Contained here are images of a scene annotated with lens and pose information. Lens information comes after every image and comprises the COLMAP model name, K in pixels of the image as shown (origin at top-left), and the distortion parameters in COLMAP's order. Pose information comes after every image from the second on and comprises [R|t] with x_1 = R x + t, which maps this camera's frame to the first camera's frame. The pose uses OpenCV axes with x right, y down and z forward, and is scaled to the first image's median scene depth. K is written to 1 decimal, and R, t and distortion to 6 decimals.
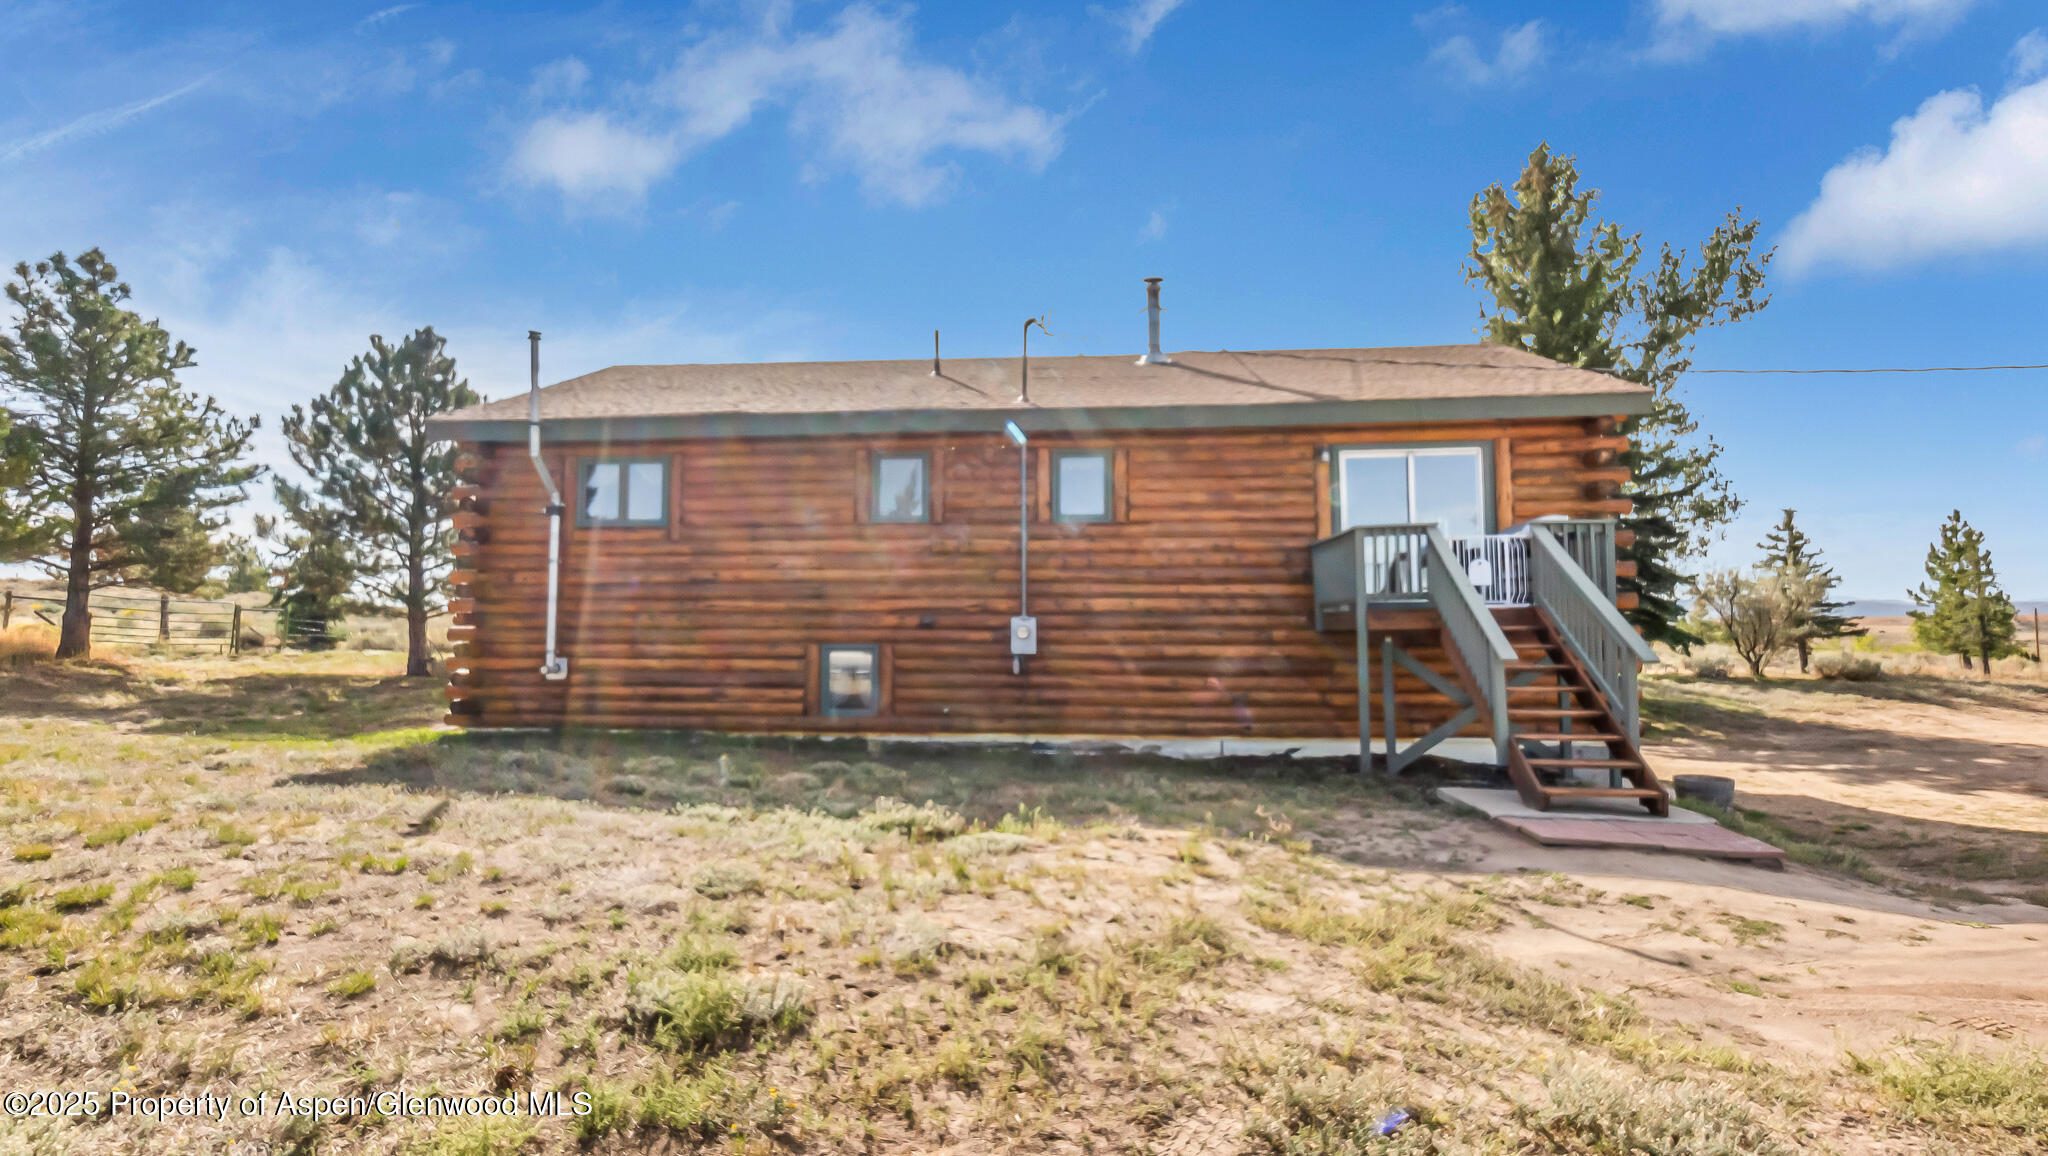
lens RADIAL K [[1000.2, 0, 1018.6], [0, 1000.2, 567.5], [0, 0, 1]] dist [-0.000285, -0.000664]
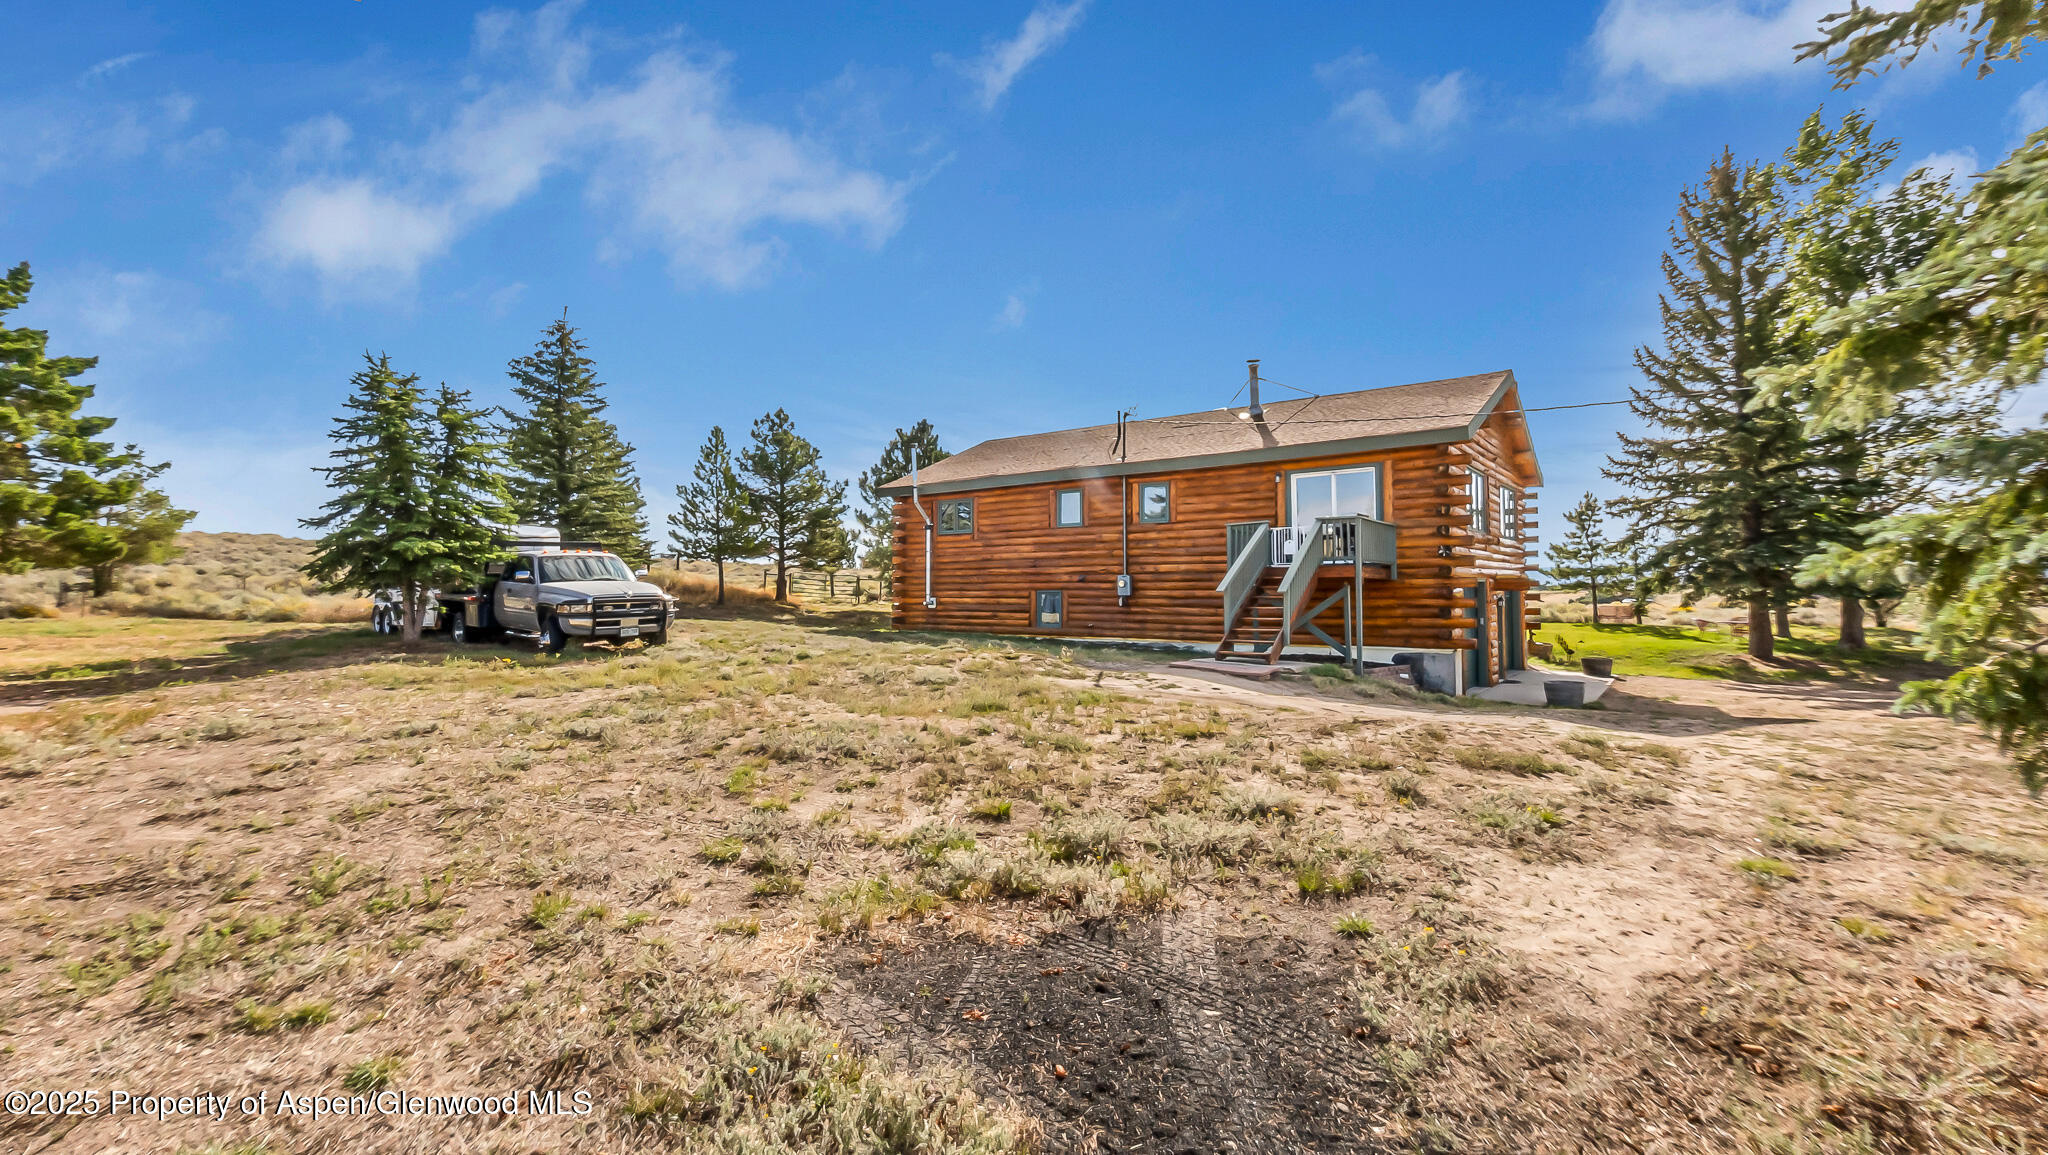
lens RADIAL K [[887.2, 0, 1022.6], [0, 887.2, 580.0], [0, 0, 1]] dist [0.004023, -0.000308]
pose [[0.853356, -0.008597, -0.521258, 0.661018], [0.031150, 0.998918, 0.034521, -0.004709], [0.520397, -0.045696, 0.852701, -0.477047]]
